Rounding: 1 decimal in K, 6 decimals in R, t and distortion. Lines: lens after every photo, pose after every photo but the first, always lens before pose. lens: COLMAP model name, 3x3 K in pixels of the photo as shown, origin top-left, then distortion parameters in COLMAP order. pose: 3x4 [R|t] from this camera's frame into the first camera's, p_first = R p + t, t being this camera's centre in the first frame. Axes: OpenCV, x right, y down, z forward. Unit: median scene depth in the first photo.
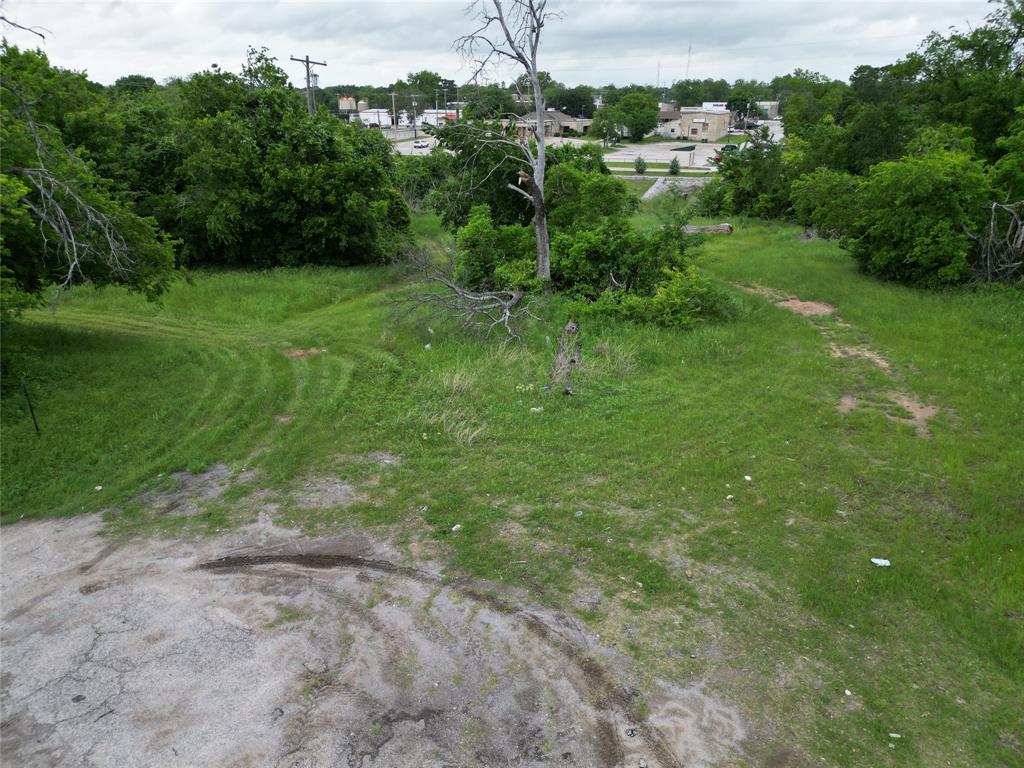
lens RADIAL K [[715.8, 0, 516.2], [0, 715.8, 385.2], [0, 0, 1]] dist [0.078170, -0.077881]
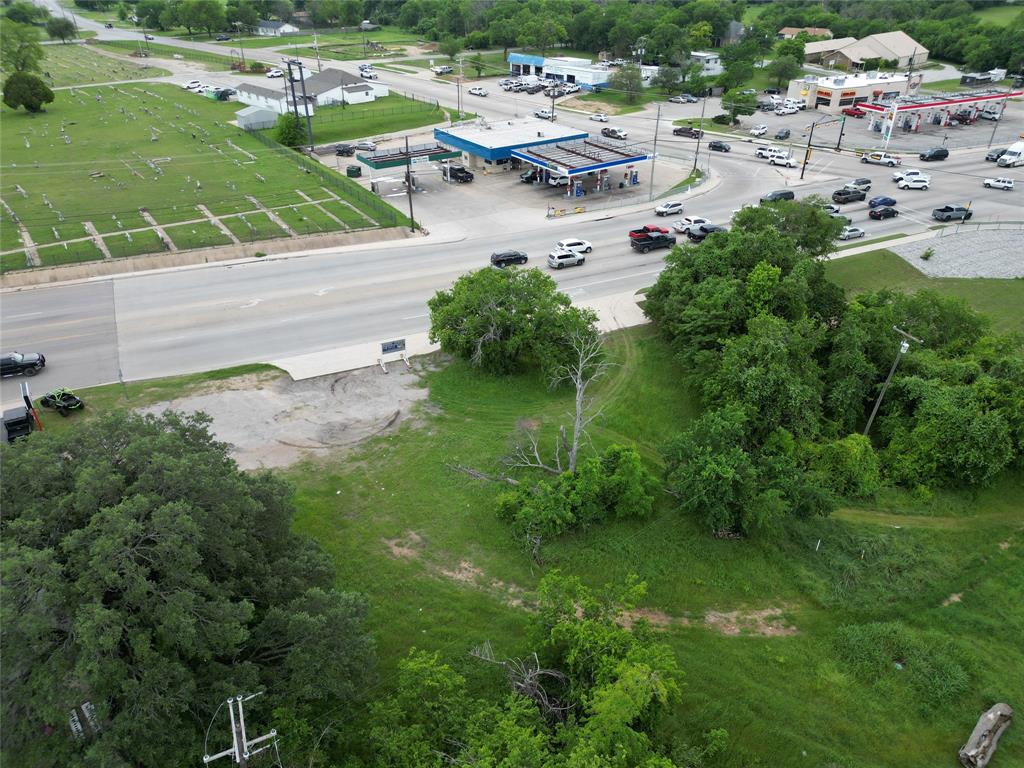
lens RADIAL K [[715.8, 0, 516.2], [0, 715.8, 385.2], [0, 0, 1]] dist [0.078170, -0.077881]
pose [[-0.286902, 0.490478, -0.822872, 1.837839], [-0.349885, 0.745988, 0.566642, -1.637576], [0.891778, 0.450481, -0.042415, 0.983893]]
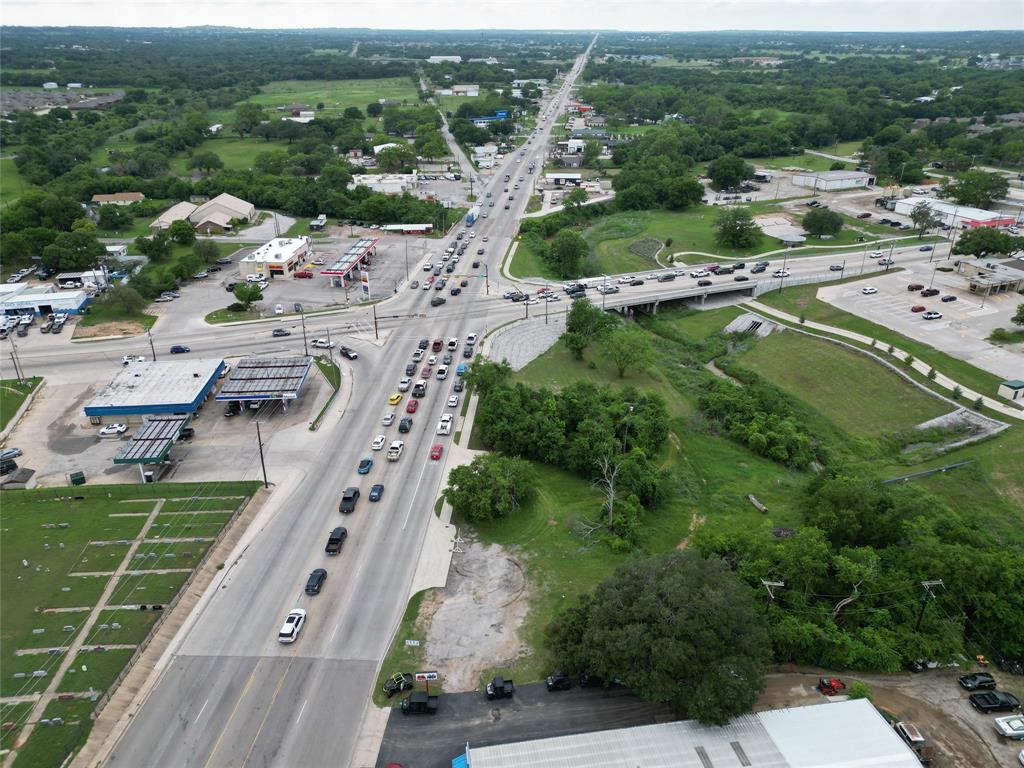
lens RADIAL K [[715.8, 0, 516.2], [0, 715.8, 385.2], [0, 0, 1]] dist [0.078170, -0.077881]
pose [[0.691624, 0.307812, -0.653382, 2.540332], [-0.256392, 0.950355, 0.176318, -1.793299], [0.675218, 0.045576, 0.736209, -2.952800]]
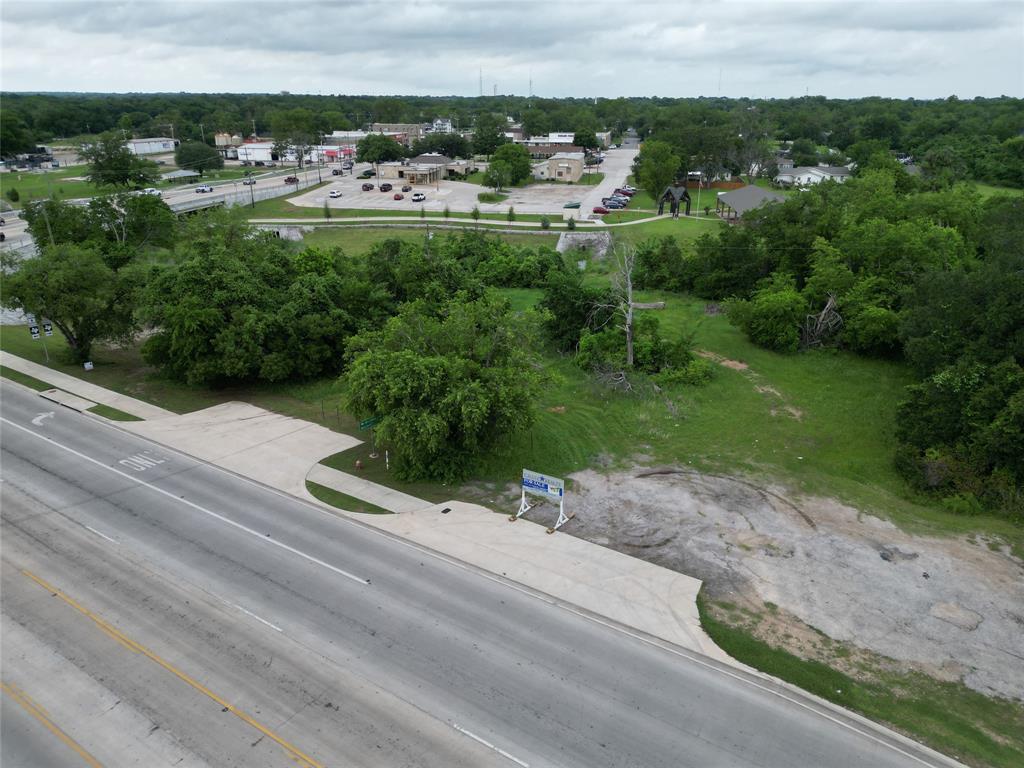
lens RADIAL K [[715.8, 0, 516.2], [0, 715.8, 385.2], [0, 0, 1]] dist [0.078170, -0.077881]
pose [[0.973526, -0.084487, 0.212388, -0.919565], [0.084289, 0.996391, 0.010003, -0.160123], [-0.212467, 0.008164, 0.977134, -1.278116]]
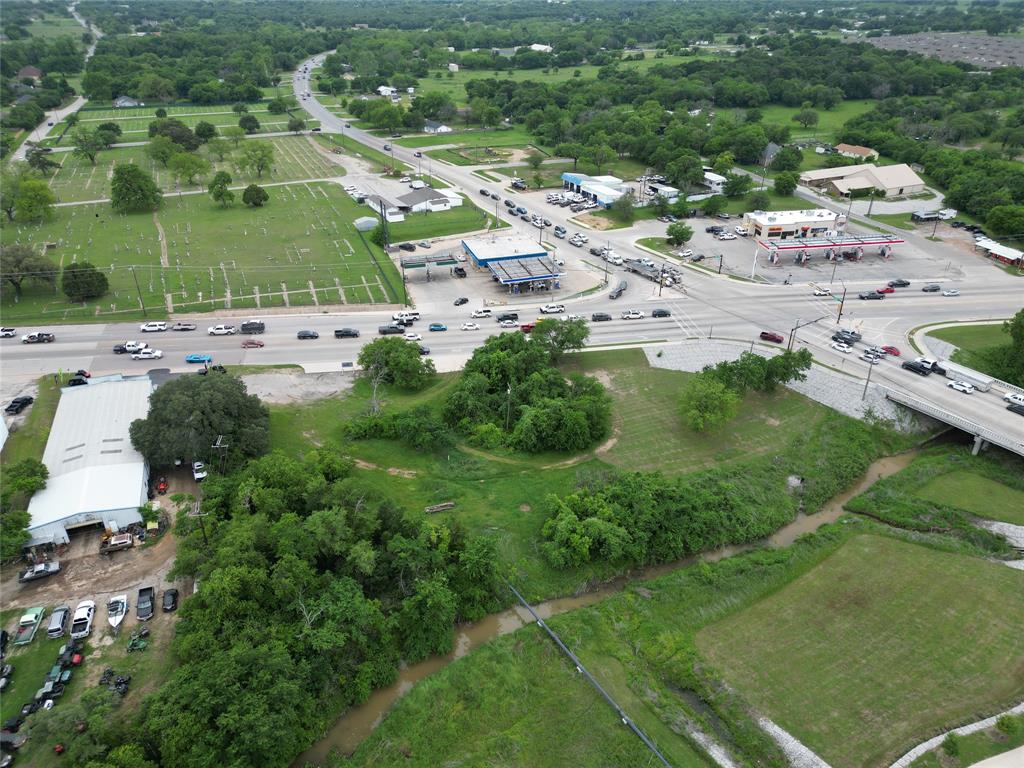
lens RADIAL K [[715.8, 0, 516.2], [0, 715.8, 385.2], [0, 0, 1]] dist [0.078170, -0.077881]
pose [[-0.544795, 0.402681, -0.735559, 3.752943], [-0.308676, 0.719273, 0.622387, -4.564124], [0.779691, 0.566122, -0.267559, 3.561259]]
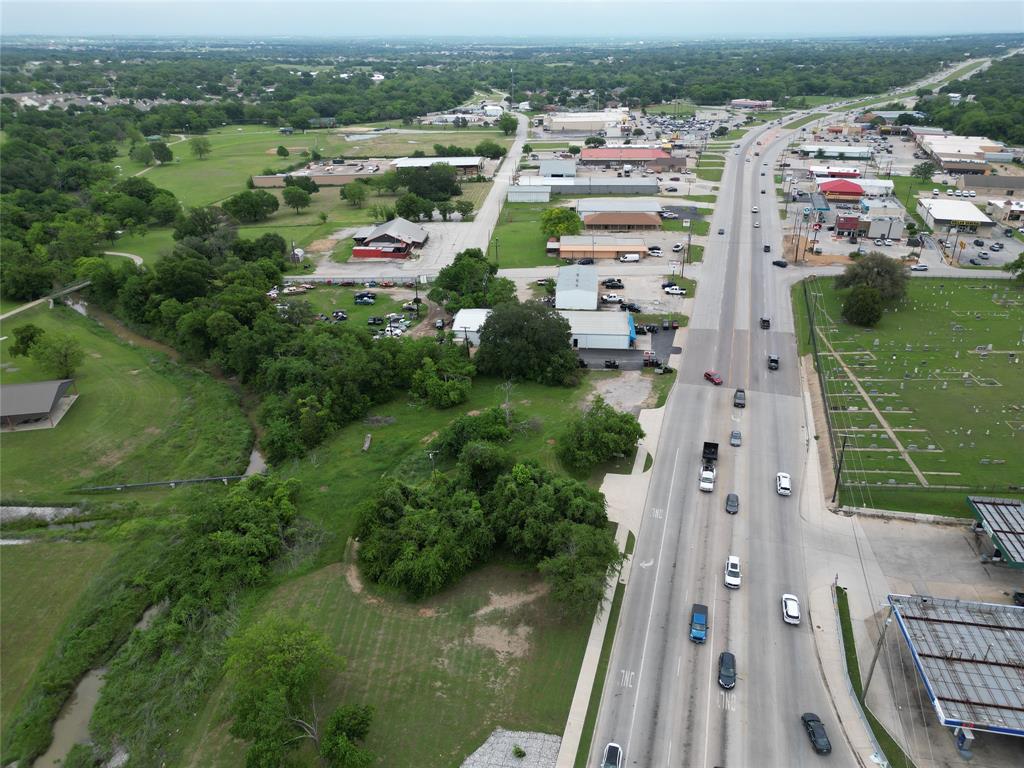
lens RADIAL K [[715.8, 0, 516.2], [0, 715.8, 385.2], [0, 0, 1]] dist [0.078170, -0.077881]
pose [[-0.507605, -0.380823, 0.772859, -4.600539], [0.313551, 0.753857, 0.577396, -3.955801], [-0.802511, 0.535420, -0.263254, 2.549664]]
